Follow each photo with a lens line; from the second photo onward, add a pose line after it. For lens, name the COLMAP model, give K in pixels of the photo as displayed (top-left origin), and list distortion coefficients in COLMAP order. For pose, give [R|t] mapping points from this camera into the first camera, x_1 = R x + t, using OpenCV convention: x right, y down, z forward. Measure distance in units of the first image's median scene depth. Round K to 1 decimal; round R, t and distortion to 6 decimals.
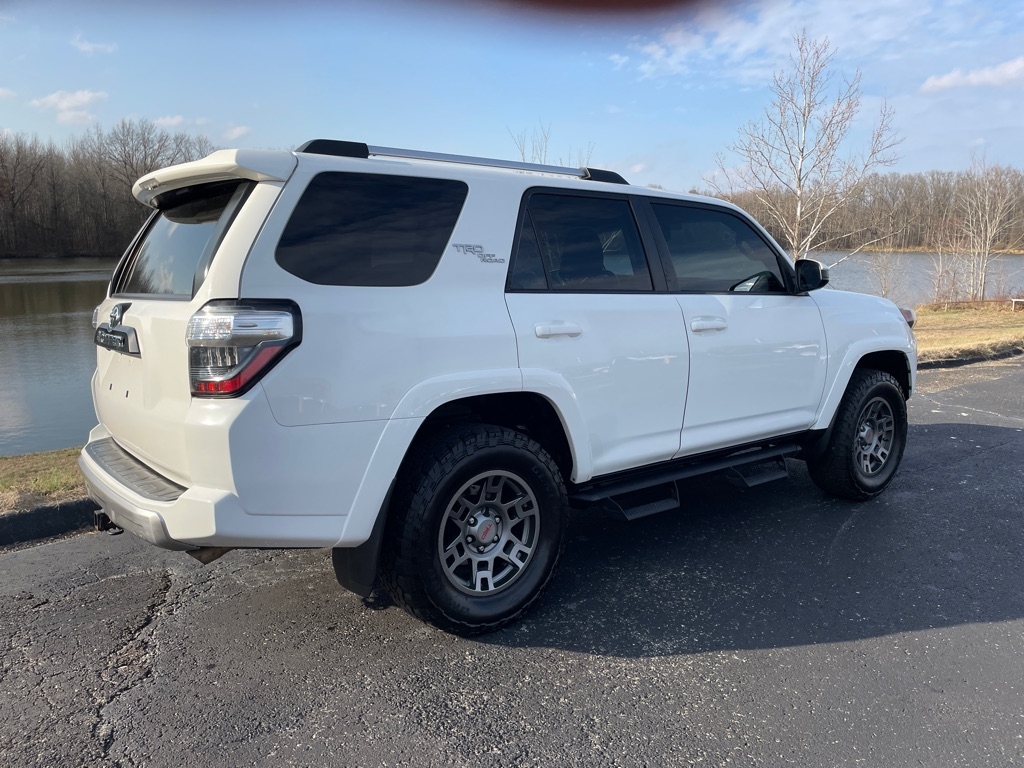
lens RADIAL K [[772.2, 0, 520.6], [0, 772.2, 387.4], [0, 0, 1]] dist [0.091311, -0.113782]
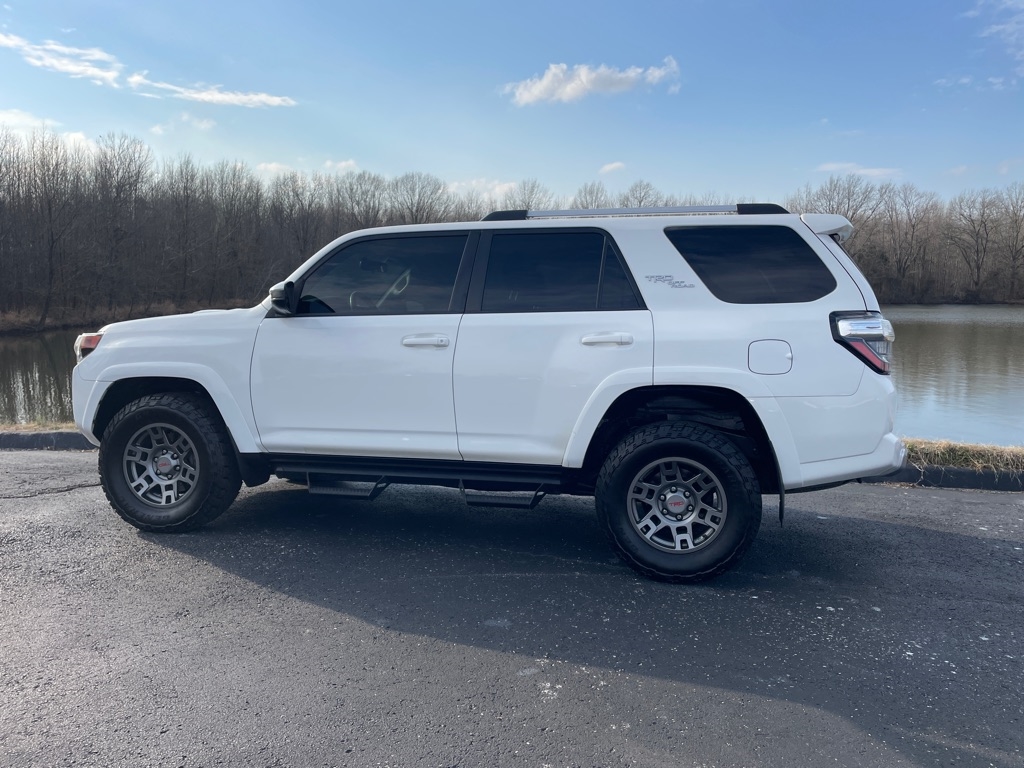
lens RADIAL K [[772.2, 0, 516.6], [0, 772.2, 380.5], [0, 0, 1]] dist [0.091311, -0.113782]
pose [[0.654359, 0.089656, -0.750850, 1.358878], [-0.141389, 0.989941, -0.005014, -0.055790], [0.742848, 0.109443, 0.660454, 0.479518]]
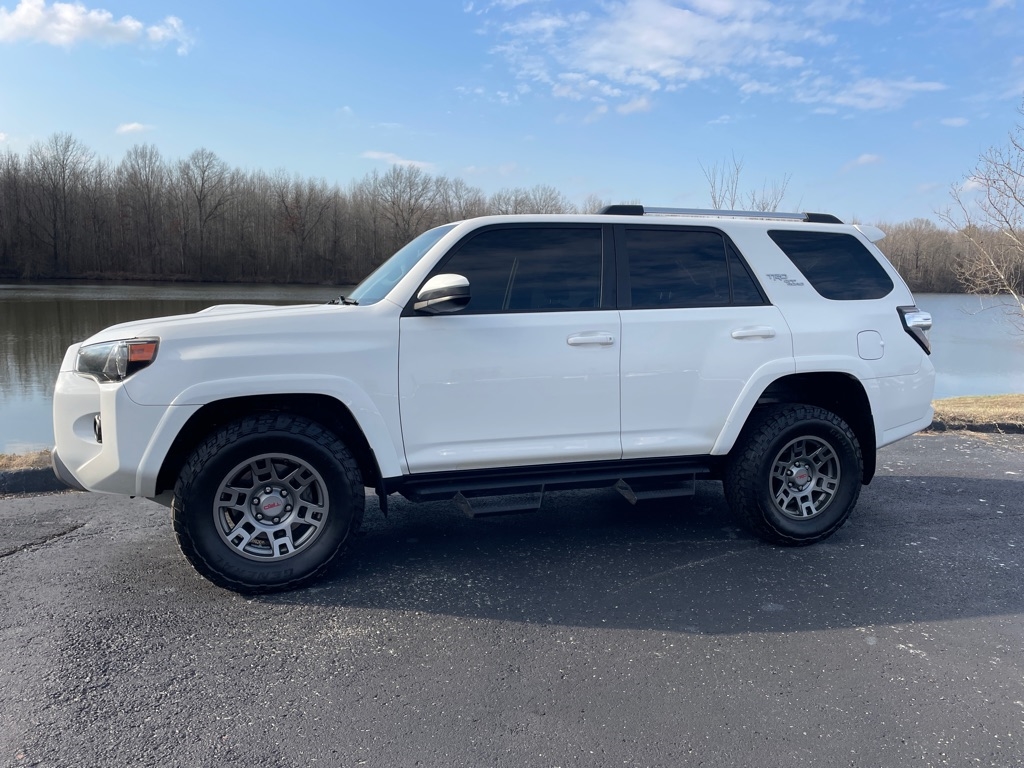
lens RADIAL K [[772.2, 0, 516.0], [0, 772.2, 385.7], [0, 0, 1]] dist [0.091311, -0.113782]
pose [[0.951998, 0.063223, -0.299503, 0.602377], [-0.076917, 0.996453, -0.034145, 0.013973], [0.296281, 0.055543, 0.953484, 0.036025]]
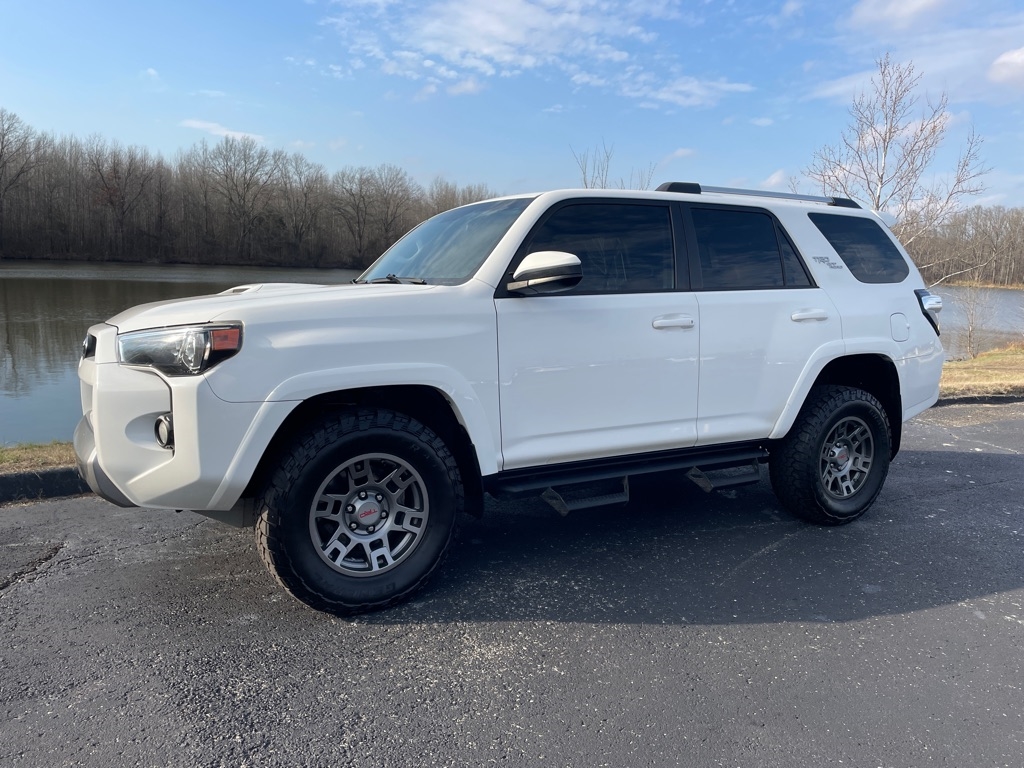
lens RADIAL K [[772.2, 0, 517.0], [0, 772.2, 383.6], [0, 0, 1]] dist [0.091311, -0.113782]
pose [[0.993447, 0.051158, -0.102205, 0.256806], [-0.054324, 0.998118, -0.028442, 0.027764], [0.100558, 0.033808, 0.994357, 0.046697]]
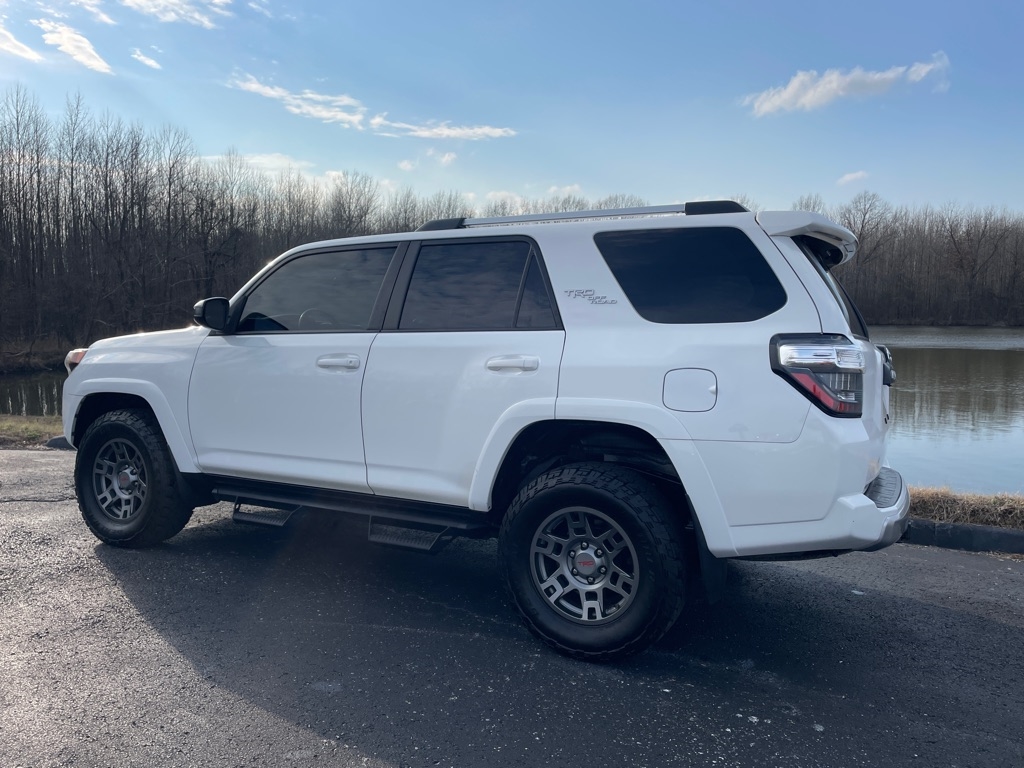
lens RADIAL K [[772.2, 0, 513.0], [0, 772.2, 383.3], [0, 0, 1]] dist [0.091311, -0.113782]
pose [[0.429102, 0.086599, -0.899095, 1.465860], [-0.168780, 0.985549, 0.014374, -0.130063], [0.887347, 0.145581, 0.437517, 0.900630]]
